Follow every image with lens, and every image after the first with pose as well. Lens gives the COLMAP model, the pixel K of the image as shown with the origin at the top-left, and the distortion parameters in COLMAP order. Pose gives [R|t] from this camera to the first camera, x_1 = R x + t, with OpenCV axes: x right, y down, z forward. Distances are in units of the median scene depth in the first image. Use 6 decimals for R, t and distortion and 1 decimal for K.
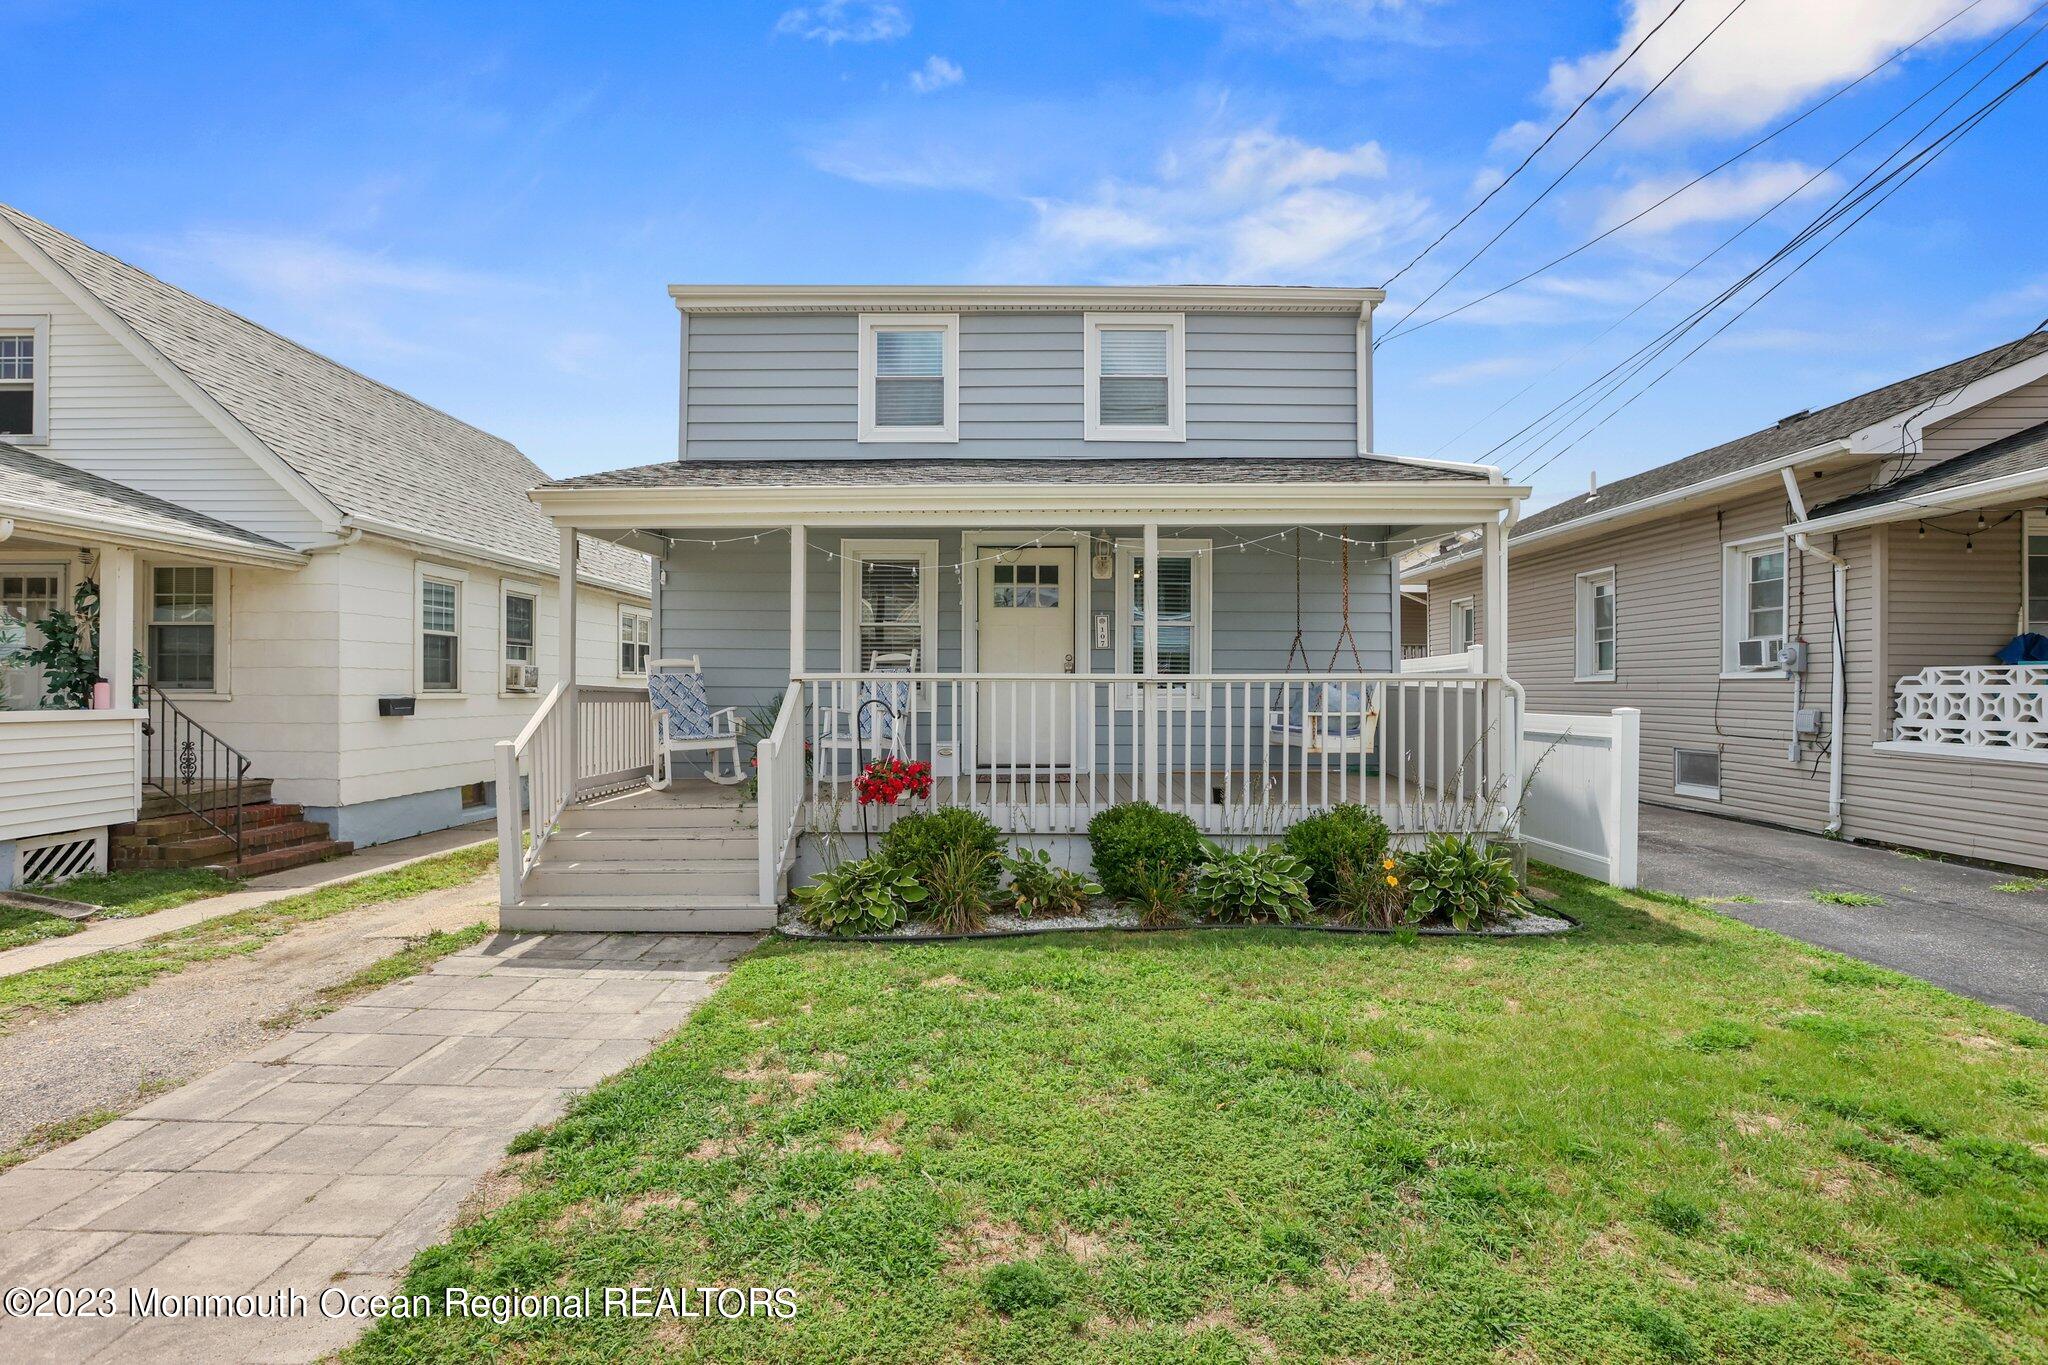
lens RADIAL K [[1000.1, 0, 1038.9], [0, 1000.1, 692.5], [0, 0, 1]] dist [-0.022530, 0.002021]
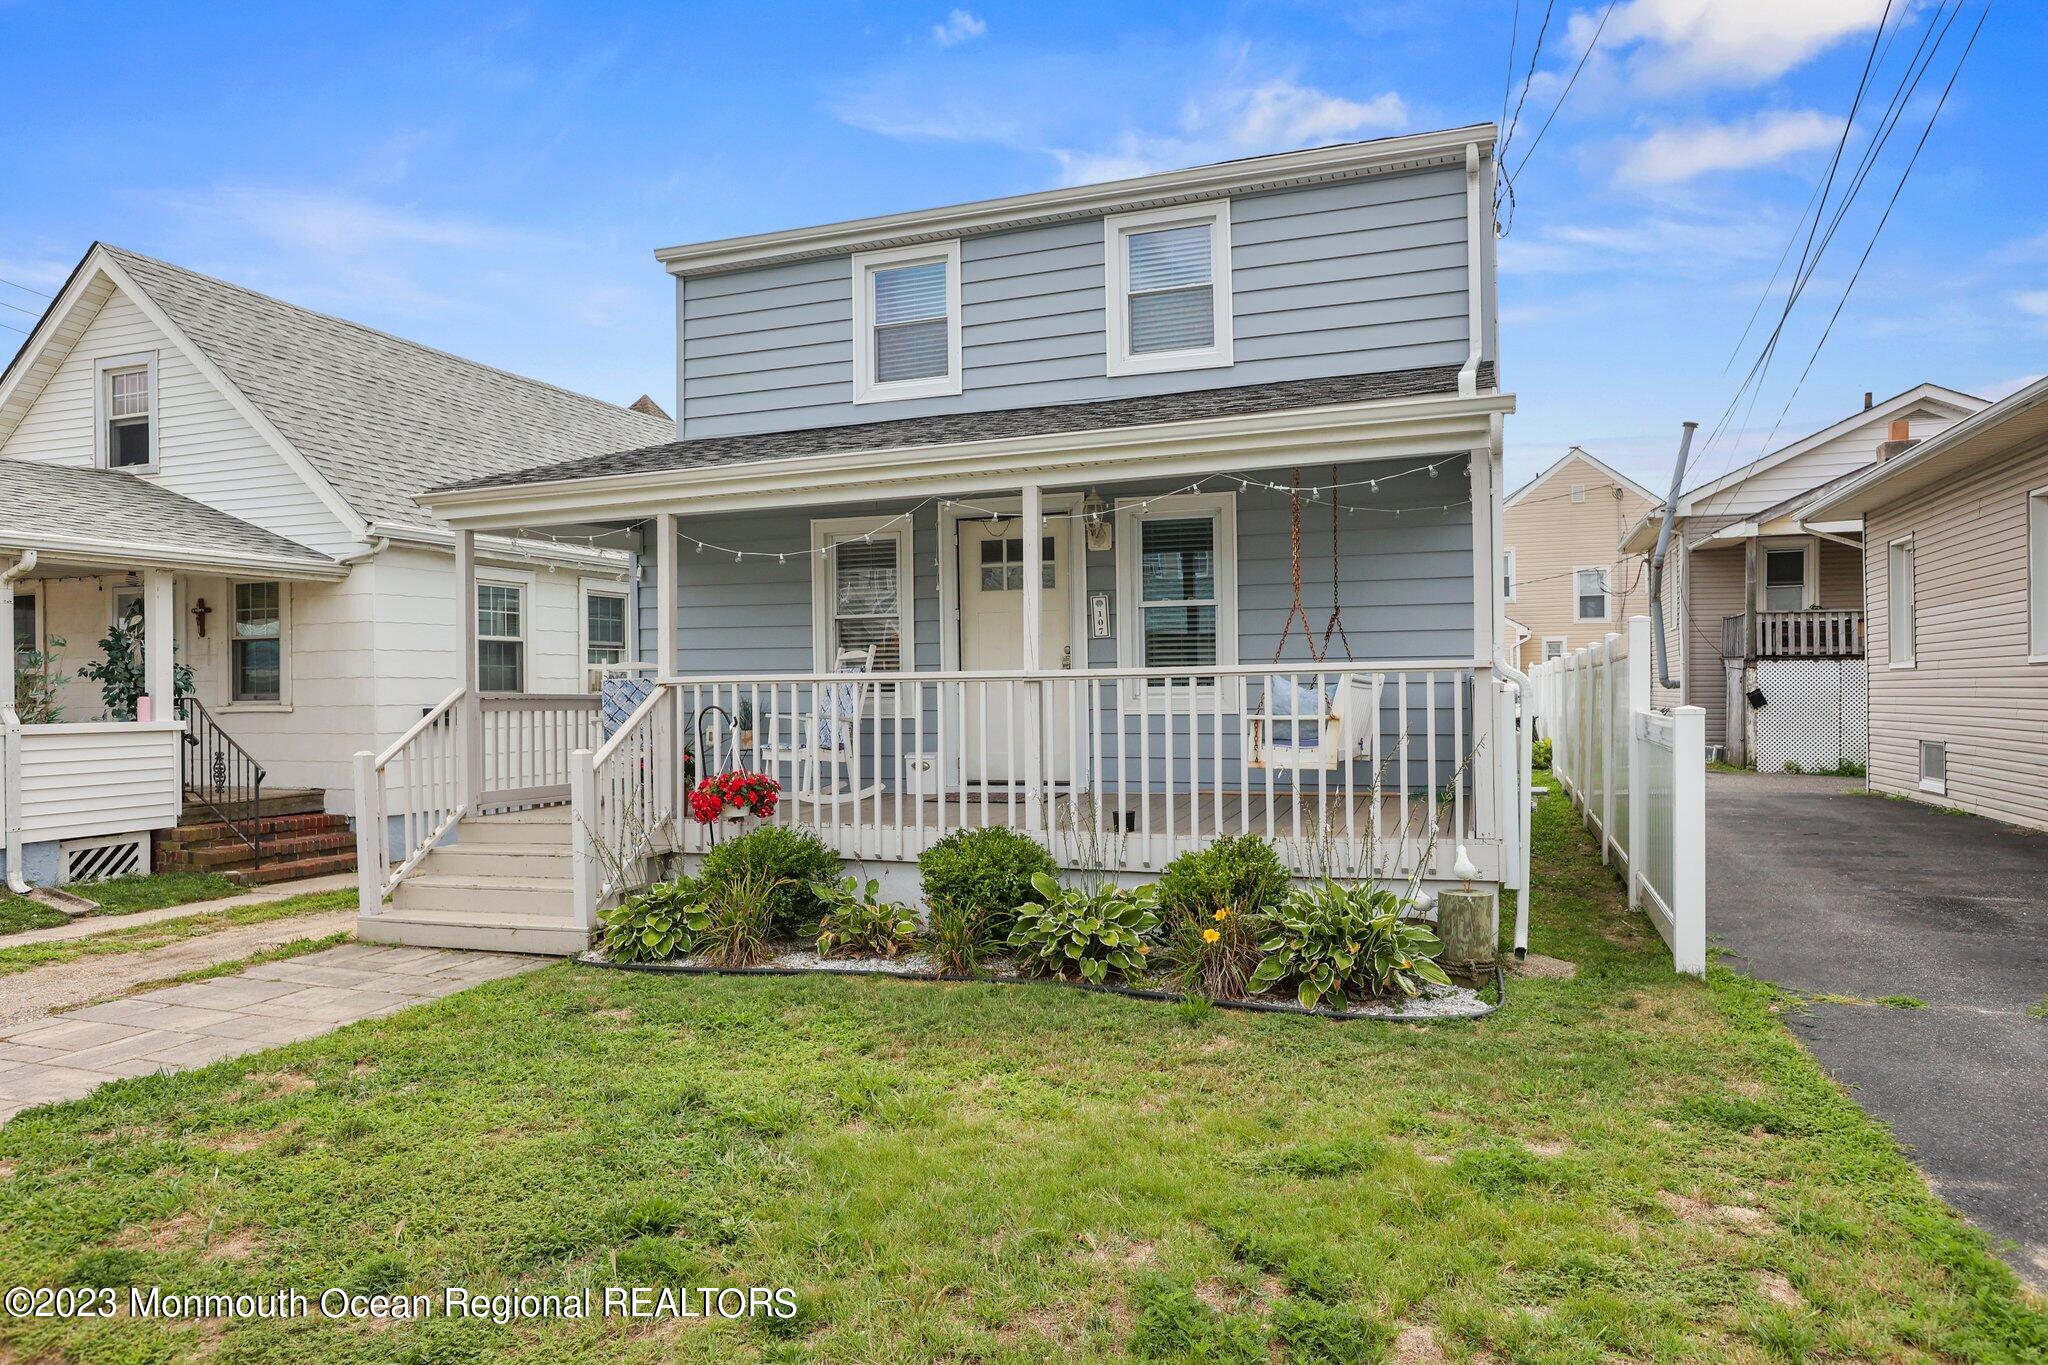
lens RADIAL K [[1298.1, 0, 1020.7], [0, 1298.1, 677.1], [0, 0, 1]] dist [0.007517, 0.000645]
pose [[0.936267, -0.017430, -0.350855, 0.373037], [0.014167, 0.999829, -0.011866, -0.000439], [0.351002, 0.006139, 0.936354, 0.005633]]
